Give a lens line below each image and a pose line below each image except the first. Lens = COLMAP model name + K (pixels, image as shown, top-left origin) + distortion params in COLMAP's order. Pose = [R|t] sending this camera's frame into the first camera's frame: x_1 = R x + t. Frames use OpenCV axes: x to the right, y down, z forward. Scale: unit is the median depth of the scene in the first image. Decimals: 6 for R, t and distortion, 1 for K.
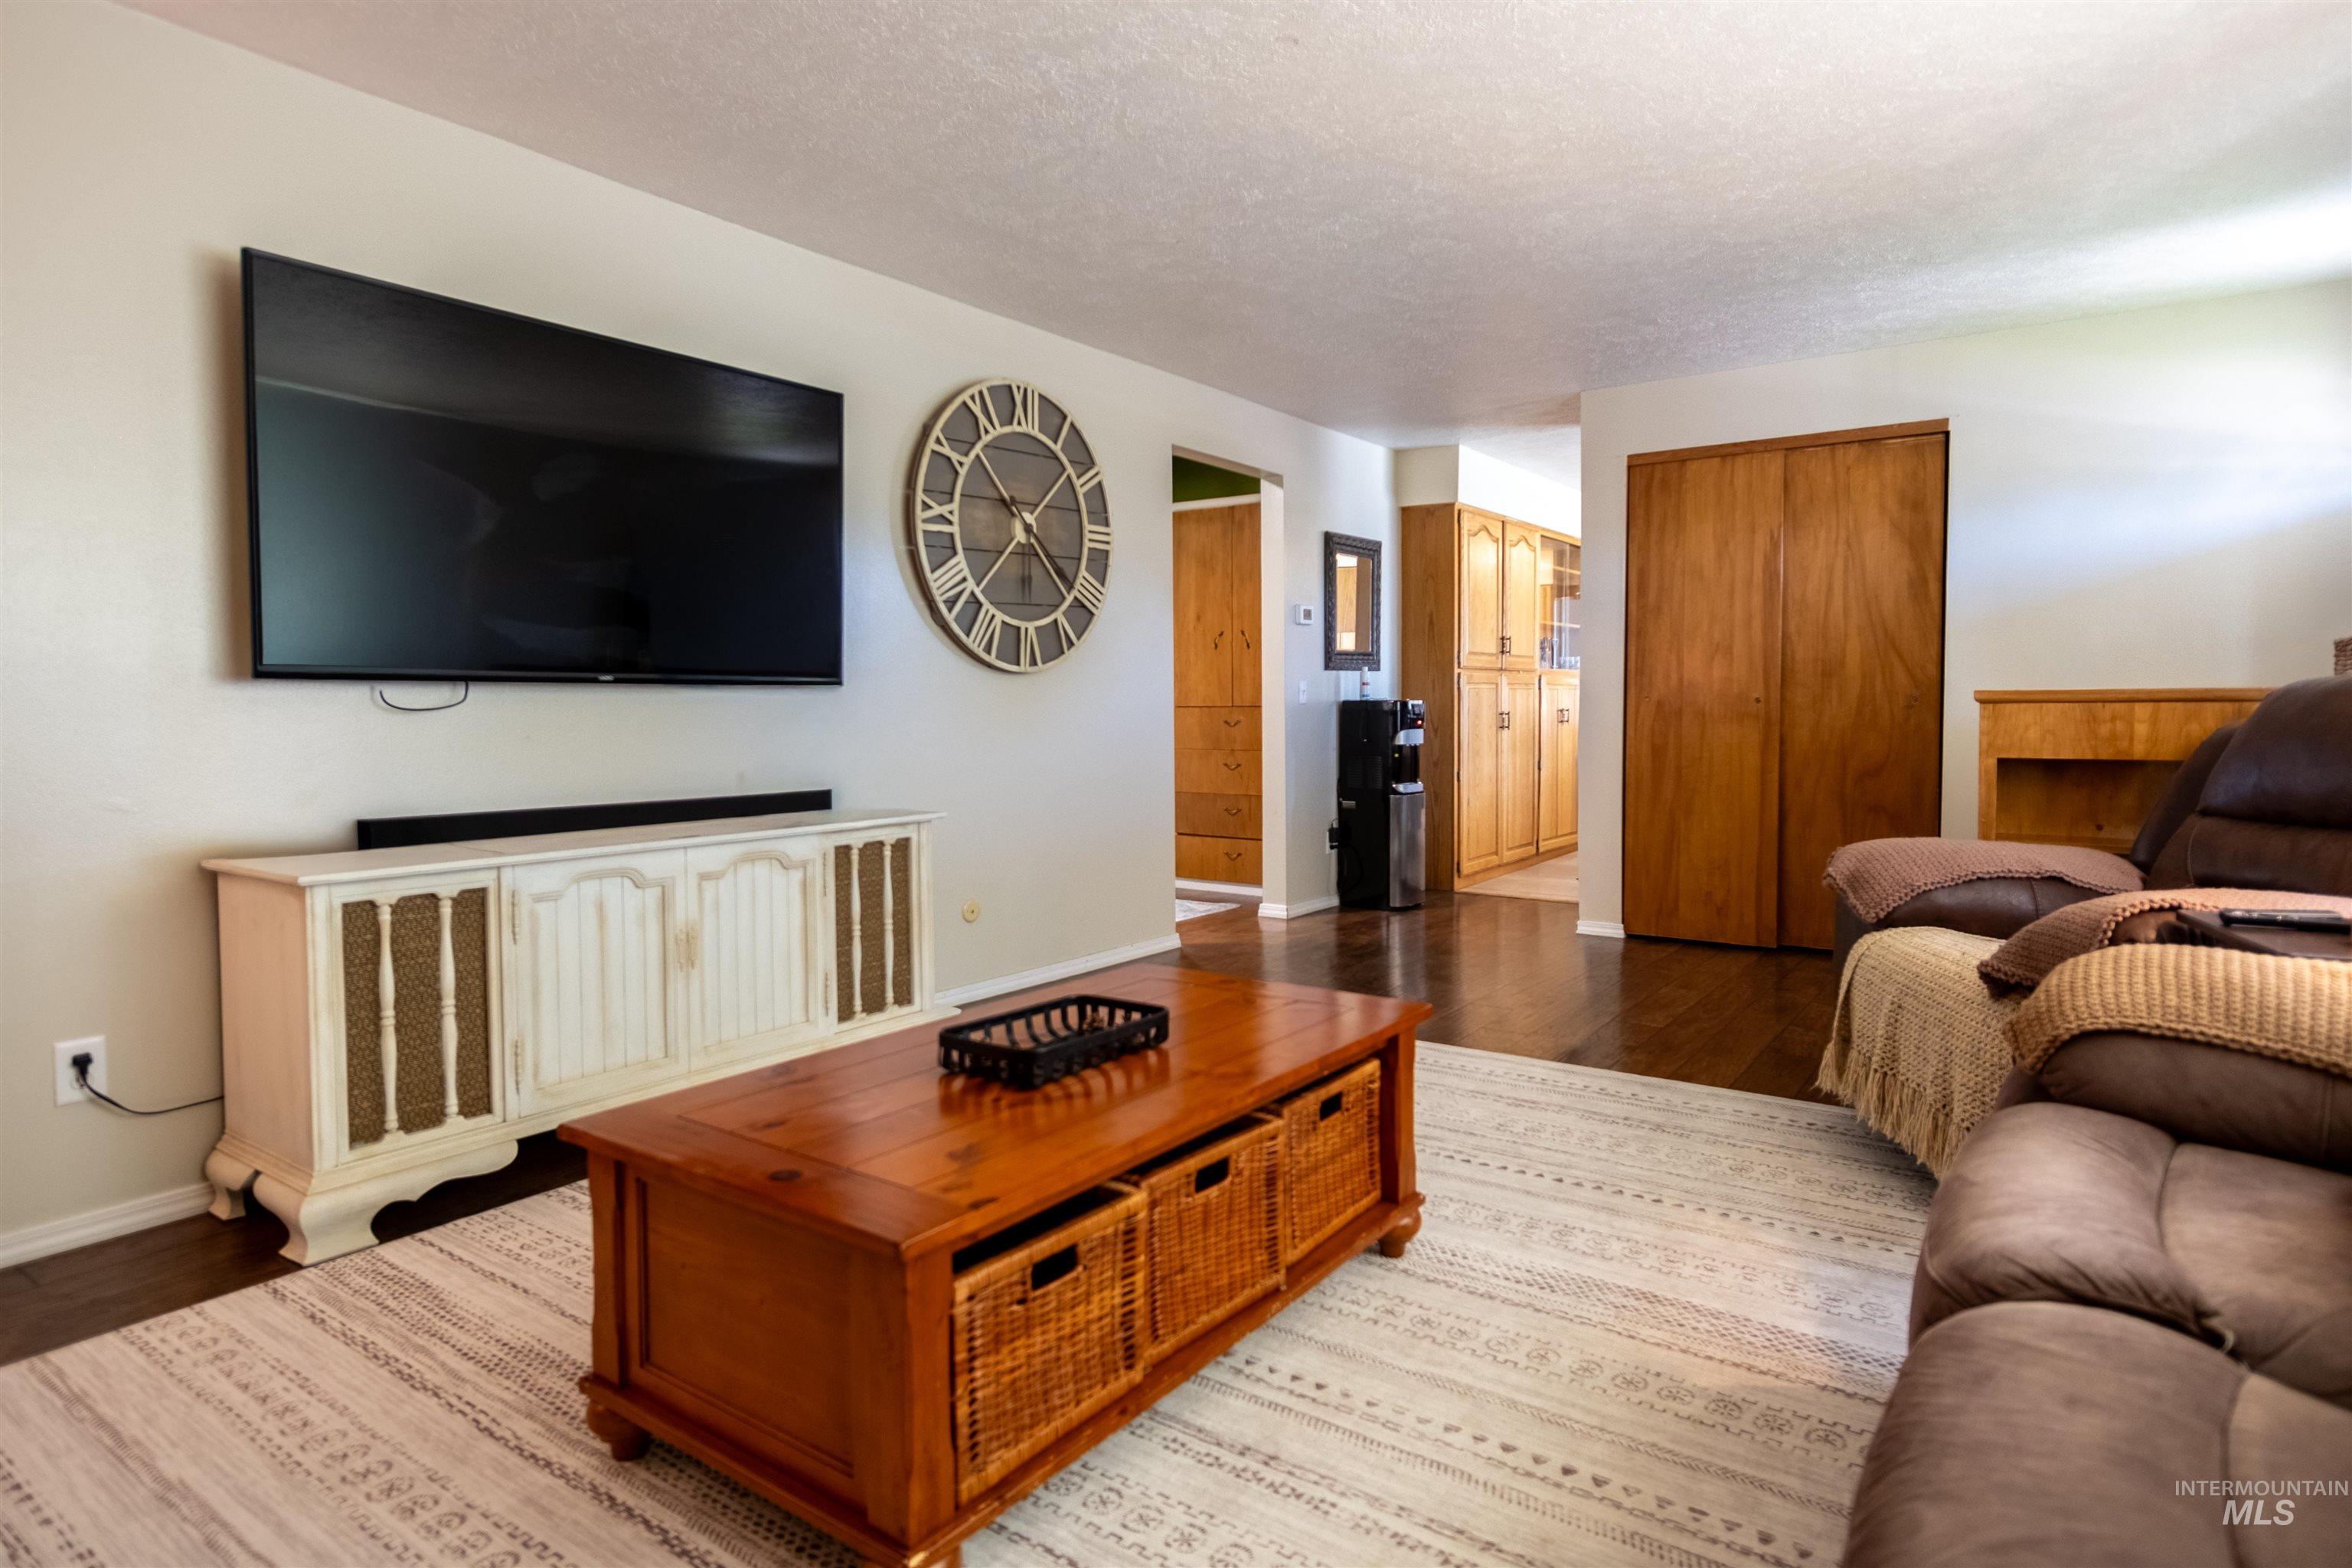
lens RADIAL K [[1272.5, 0, 1190.5], [0, 1272.5, 767.8], [0, 0, 1]] dist [0.004763, 0.002231]
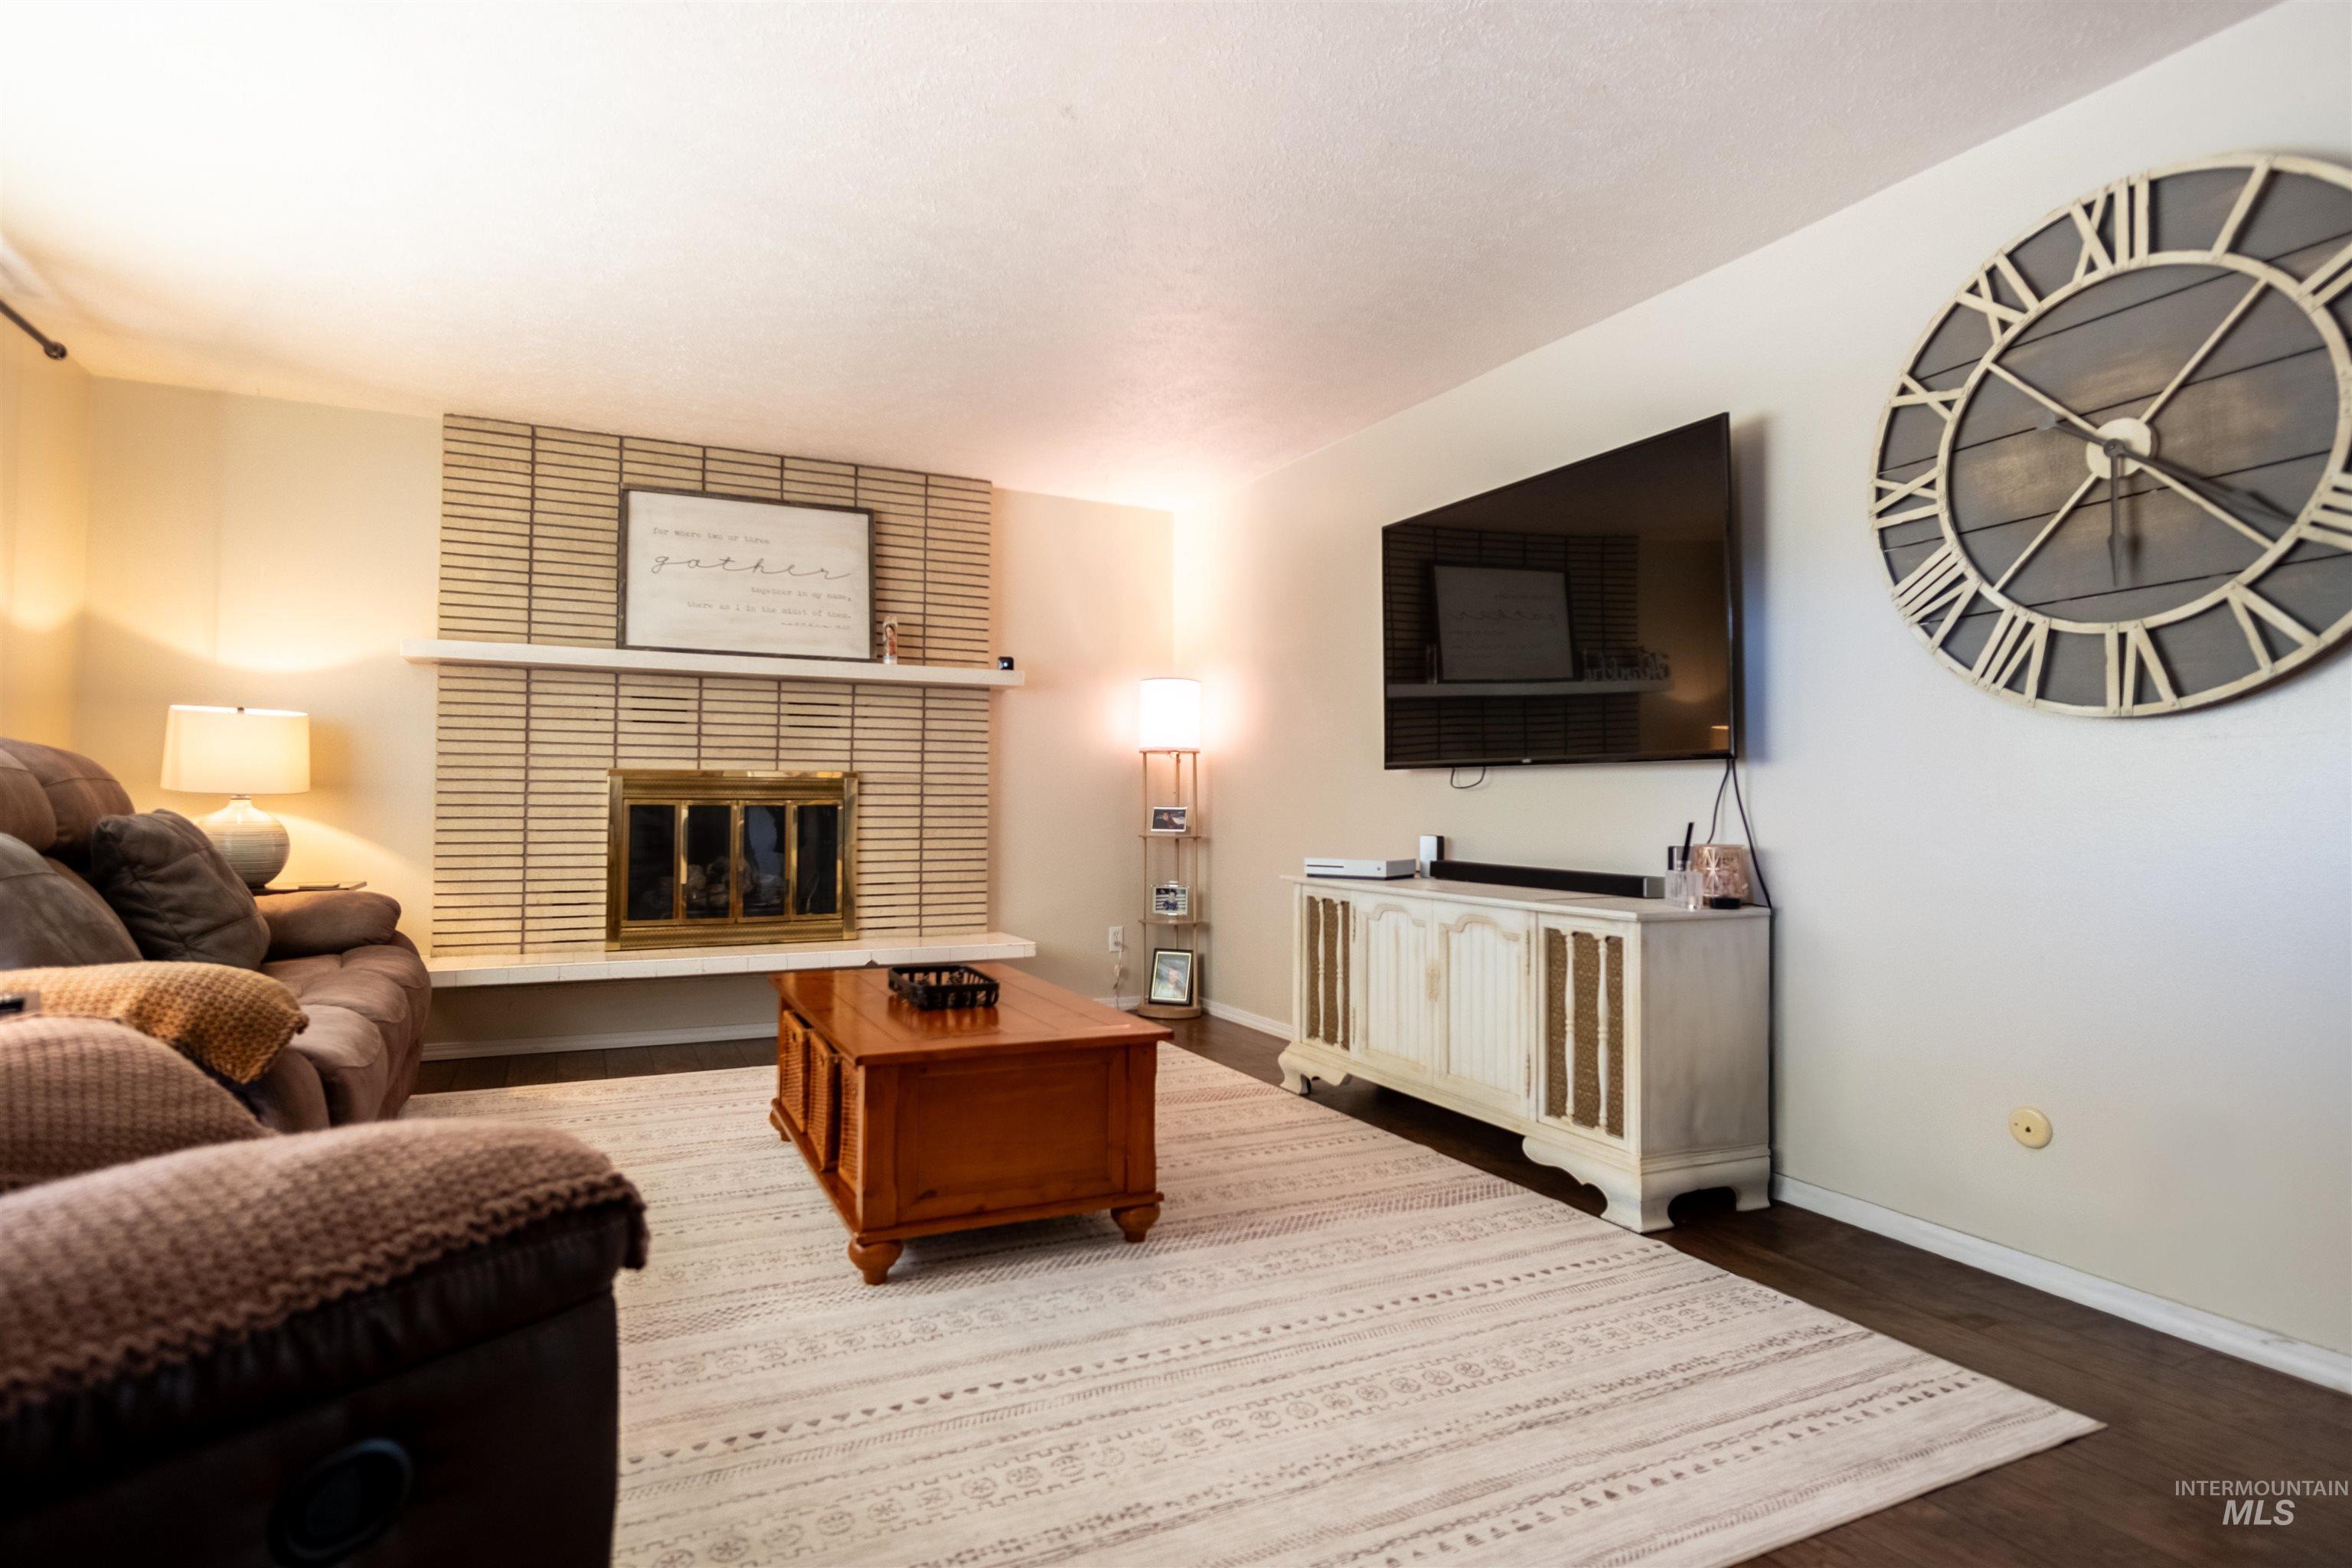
lens RADIAL K [[1249.6, 0, 1177.6], [0, 1249.6, 753.2], [0, 0, 1]] dist [0.003026, 0.004395]
pose [[-0.475113, -0.033685, -0.879280, 0.556981], [-0.047498, 0.998792, -0.012598, -0.036198], [0.878642, 0.035779, -0.476139, 0.970548]]
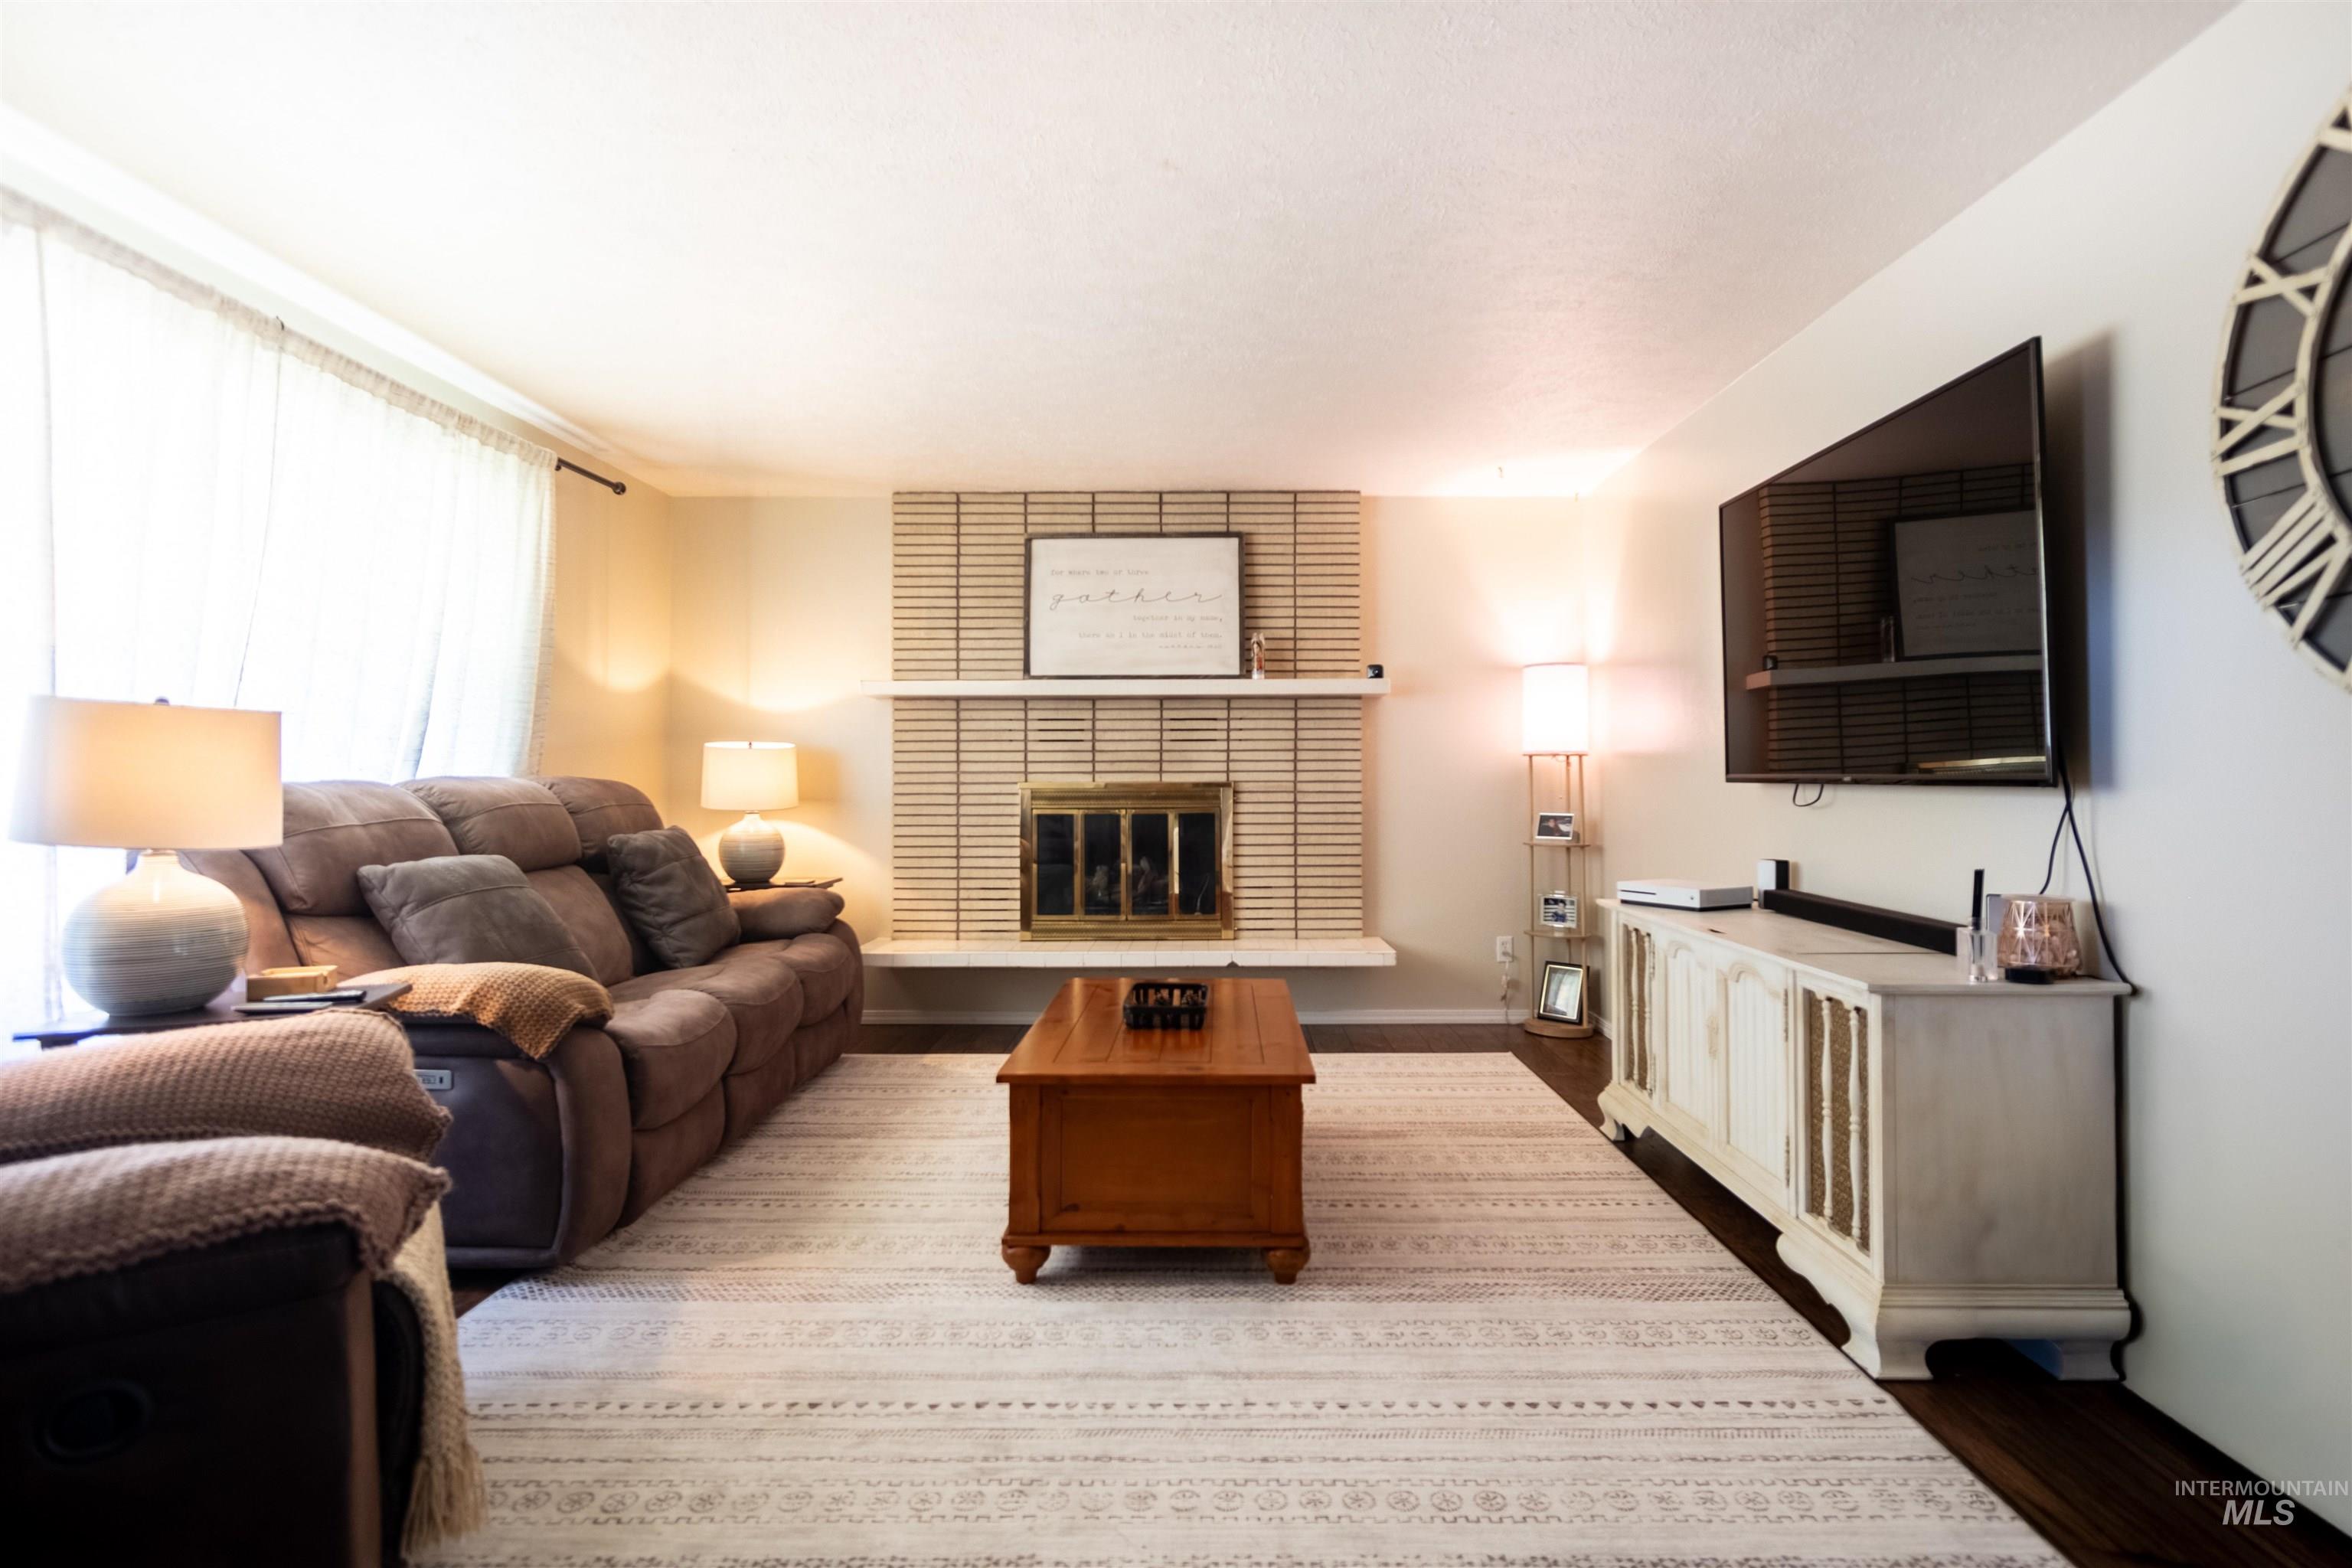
lens RADIAL K [[1226.5, 0, 1199.2], [0, 1226.5, 747.3], [0, 0, 1]] dist [0.003166, 0.000250]
pose [[-0.814213, -0.008342, -0.580506, 0.391646], [-0.022456, 0.999601, 0.017132, -0.076764], [0.580132, 0.026984, -0.814076, 1.136517]]
